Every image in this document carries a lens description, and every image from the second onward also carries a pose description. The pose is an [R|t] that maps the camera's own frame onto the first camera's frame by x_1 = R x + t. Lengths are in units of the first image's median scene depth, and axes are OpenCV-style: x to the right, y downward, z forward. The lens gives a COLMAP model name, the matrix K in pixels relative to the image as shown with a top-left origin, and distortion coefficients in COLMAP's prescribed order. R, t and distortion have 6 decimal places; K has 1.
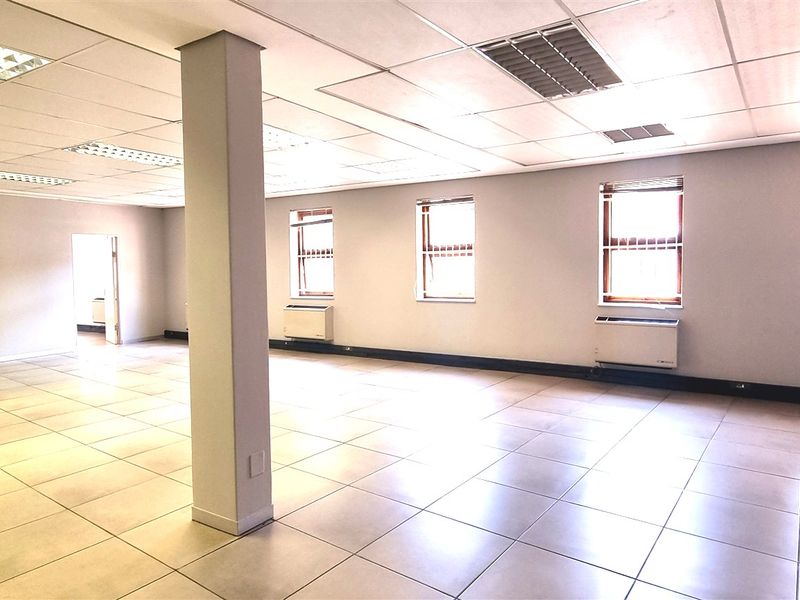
lens RADIAL K [[546.4, 0, 415.0], [0, 546.4, 292.1], [0, 0, 1]] dist [0.011623, -0.000917]
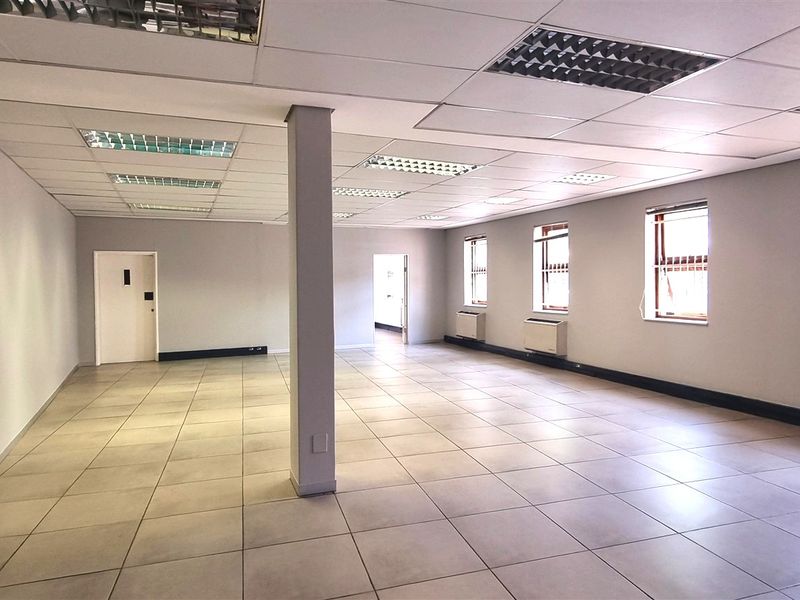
lens RADIAL K [[546.4, 0, 412.7], [0, 546.4, 295.5], [0, 0, 1]] dist [0.011623, -0.000917]
pose [[0.805424, 0.021823, -0.592297, 0.212105], [-0.030401, 0.999528, -0.004513, -0.008008], [0.591919, 0.021642, 0.805707, 0.040922]]
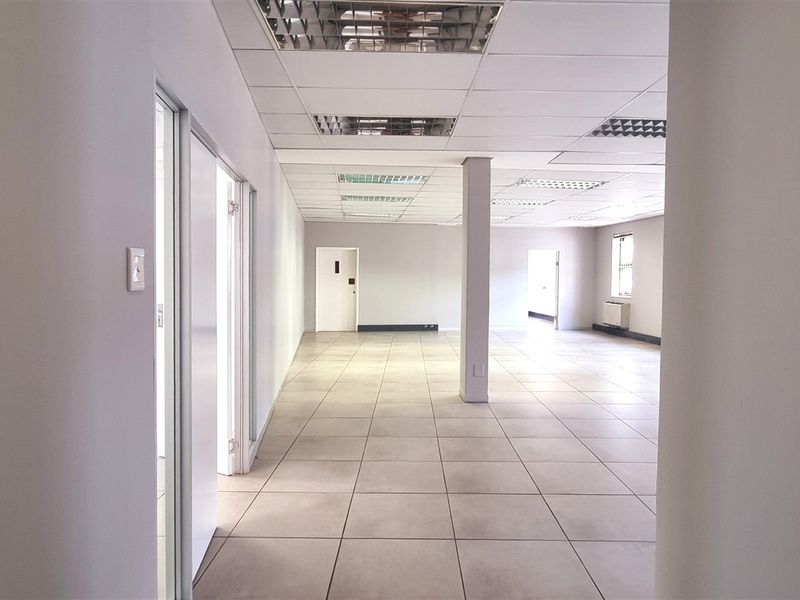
lens RADIAL K [[546.4, 0, 409.5], [0, 546.4, 289.6], [0, 0, 1]] dist [0.011623, -0.000917]
pose [[0.593395, 0.038063, -0.804011, 0.391481], [-0.055468, 0.998440, 0.006330, 0.008897], [0.802998, 0.040841, 0.594581, -0.129534]]
